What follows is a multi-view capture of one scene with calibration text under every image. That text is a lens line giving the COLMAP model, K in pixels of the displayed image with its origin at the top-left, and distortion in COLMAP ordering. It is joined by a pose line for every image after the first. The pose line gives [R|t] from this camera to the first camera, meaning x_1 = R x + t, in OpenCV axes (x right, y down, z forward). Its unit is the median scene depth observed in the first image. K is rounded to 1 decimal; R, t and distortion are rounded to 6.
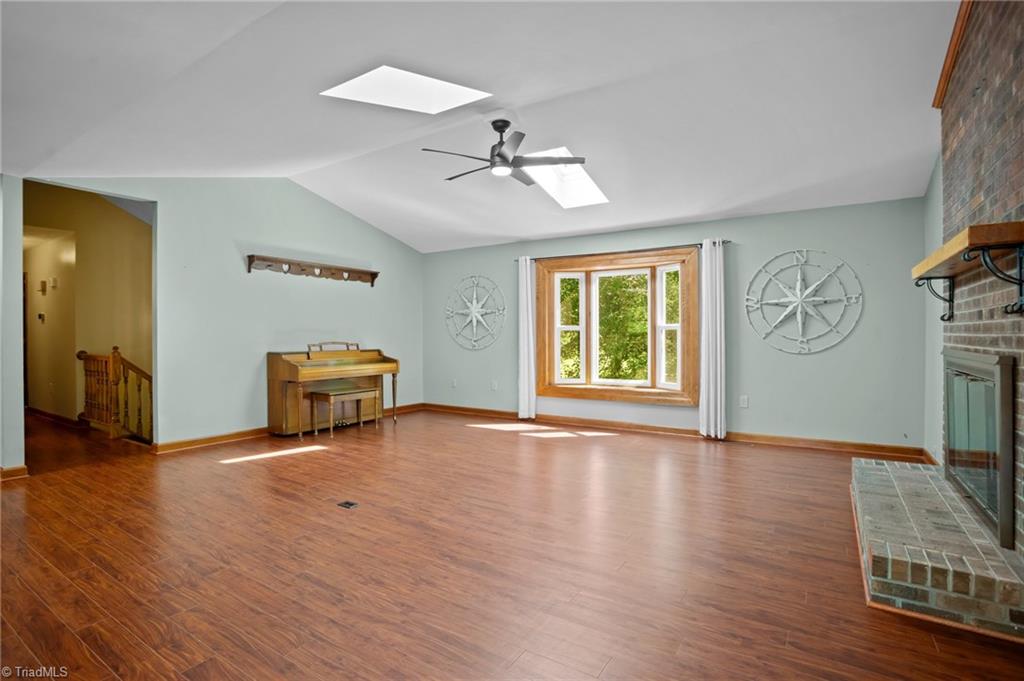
lens RADIAL K [[502.4, 0, 508.9], [0, 502.4, 338.0], [0, 0, 1]] dist [-0.074131, 0.027543]
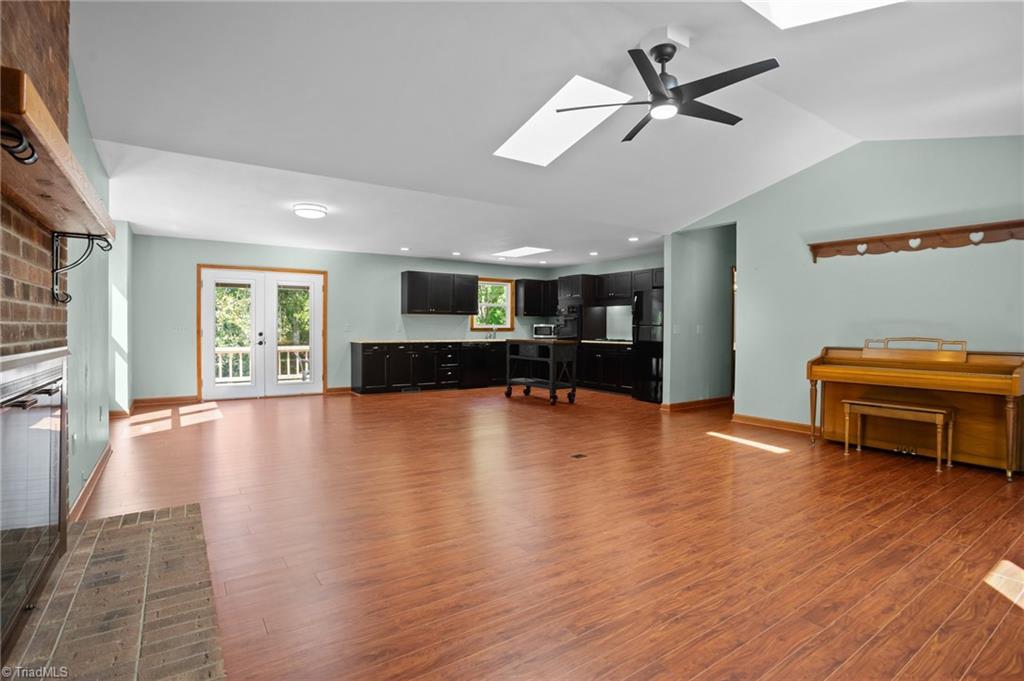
lens RADIAL K [[502.4, 0, 508.9], [0, 502.4, 338.0], [0, 0, 1]] dist [-0.074131, 0.027543]
pose [[-0.384023, 0.018608, -0.923136, 0.582320], [-0.009011, 0.999674, 0.023899, -0.003187], [0.923279, 0.017496, -0.383730, 0.805403]]
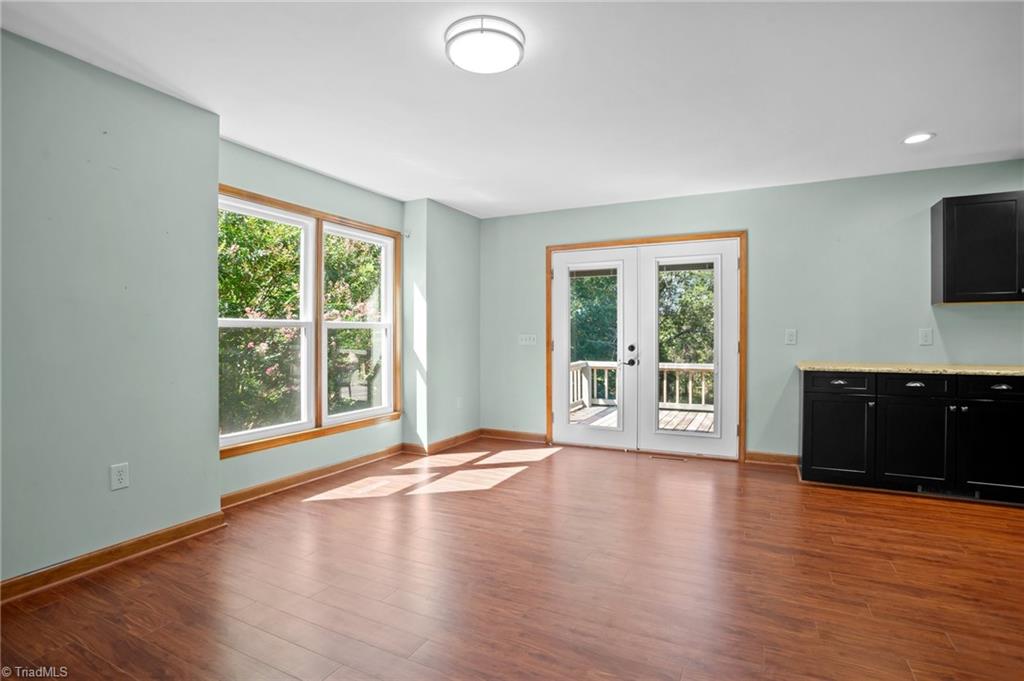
lens RADIAL K [[502.4, 0, 508.9], [0, 502.4, 338.0], [0, 0, 1]] dist [-0.074131, 0.027543]
pose [[-0.994008, 0.007068, -0.109074, -0.133852], [0.005734, 0.999905, 0.012543, -0.003716], [0.109153, 0.011843, -0.993954, 0.459976]]
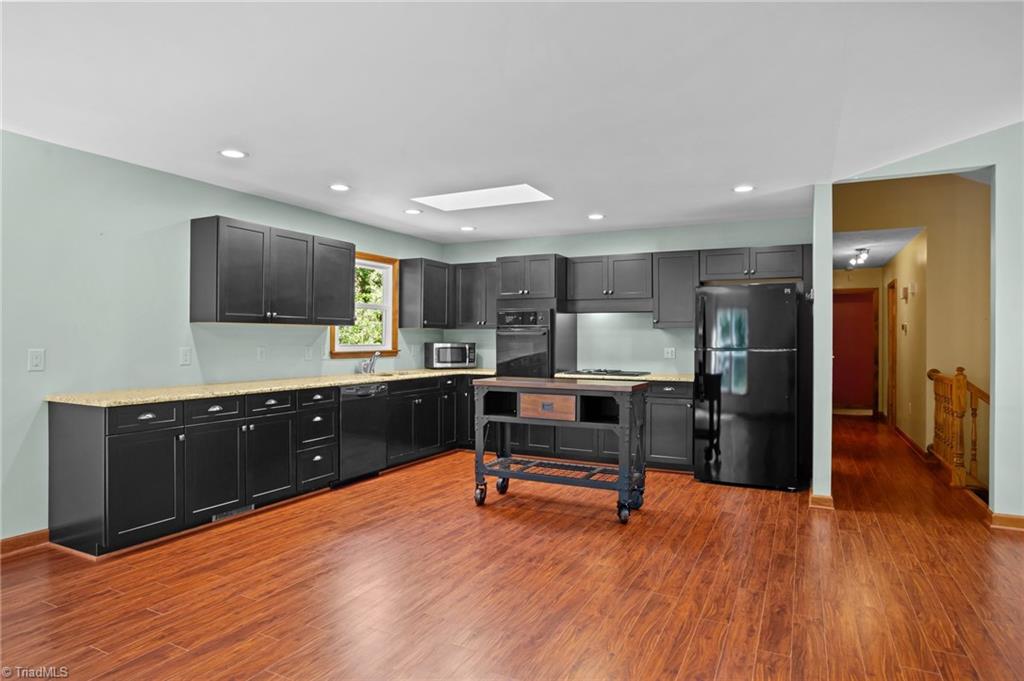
lens RADIAL K [[587.6, 0, 498.8], [0, 587.6, 339.9], [0, 0, 1]] dist [-0.035070, 0.002359]
pose [[0.105064, 0.004175, -0.994457, 0.016443], [-0.009287, 0.999952, 0.003217, -0.022054], [0.994422, 0.008898, 0.105098, 0.175662]]
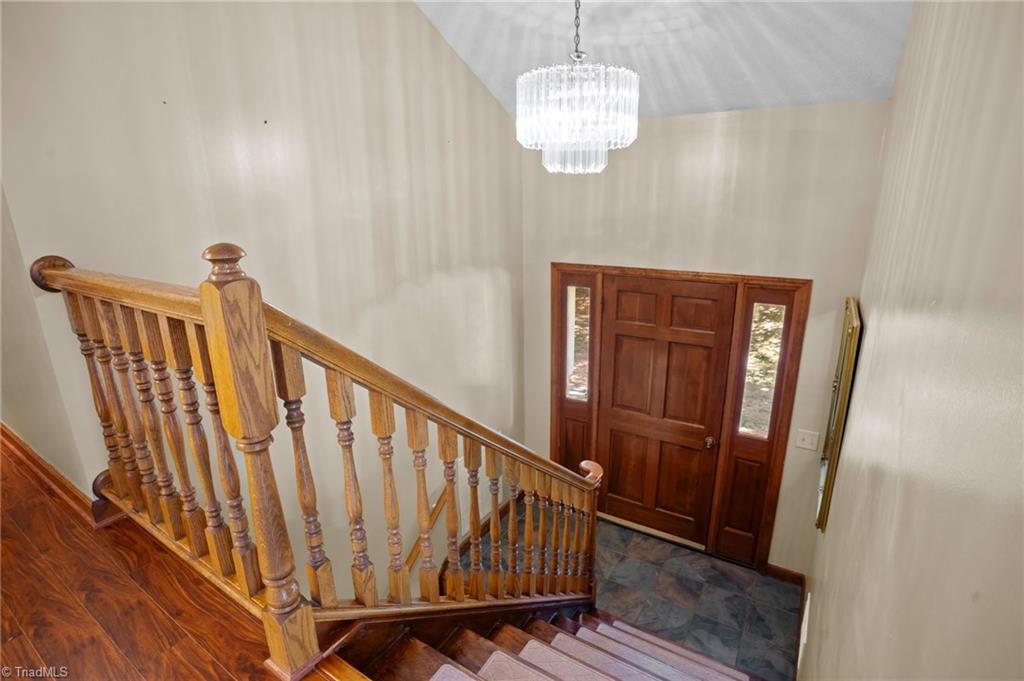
lens RADIAL K [[502.4, 0, 508.9], [0, 502.4, 338.0], [0, 0, 1]] dist [-0.074131, 0.027543]
pose [[0.999870, -0.016126, -0.000418, -0.713686], [0.015658, 0.963985, 0.265495, 0.004413], [-0.003878, -0.265467, 0.964112, 0.825106]]
